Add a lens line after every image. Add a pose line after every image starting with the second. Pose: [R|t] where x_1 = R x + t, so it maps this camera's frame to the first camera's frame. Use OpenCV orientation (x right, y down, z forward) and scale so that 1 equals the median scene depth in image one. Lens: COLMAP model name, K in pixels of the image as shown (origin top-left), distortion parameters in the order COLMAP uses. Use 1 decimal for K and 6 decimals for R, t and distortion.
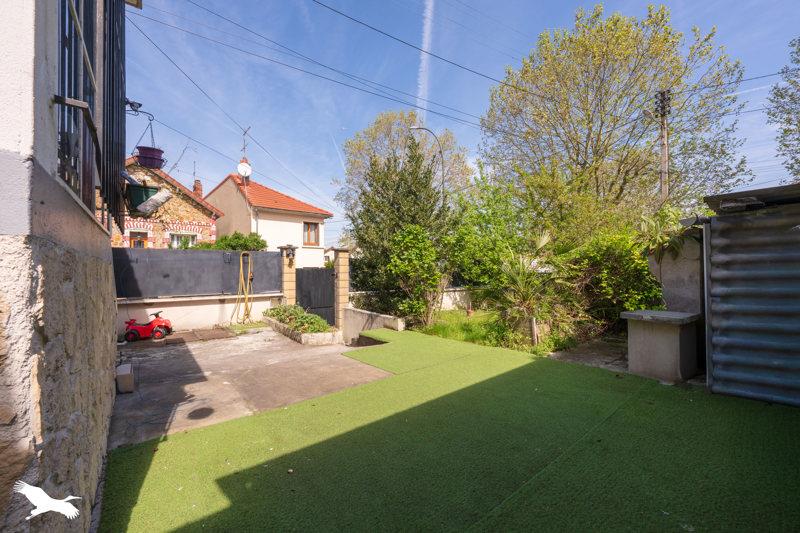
lens RADIAL K [[315.8, 0, 400.0], [0, 315.8, 266.5], [0, 0, 1]] dist [0.001017, 0.000192]
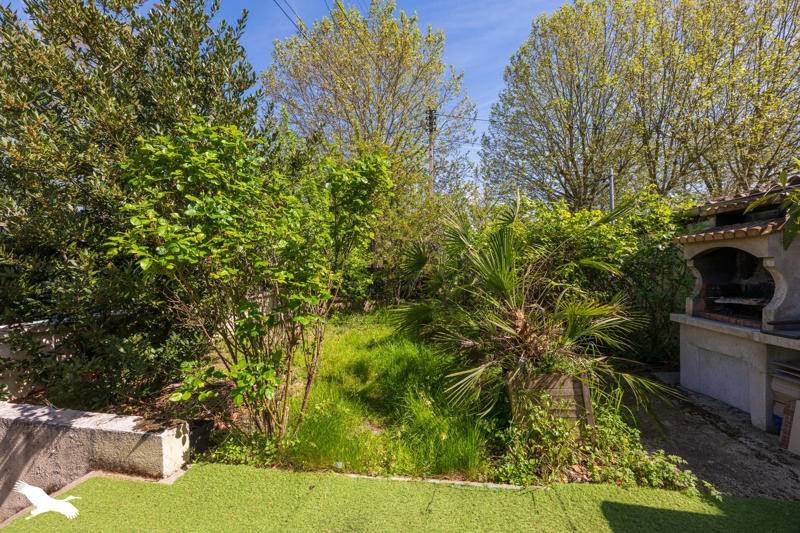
lens RADIAL K [[315.8, 0, 400.0], [0, 315.8, 266.5], [0, 0, 1]] dist [0.001017, 0.000192]
pose [[0.746277, 0.001446, 0.665634, -0.034579], [-0.009871, 0.999912, 0.008894, 0.013745], [-0.665562, -0.013208, 0.746226, 0.646078]]
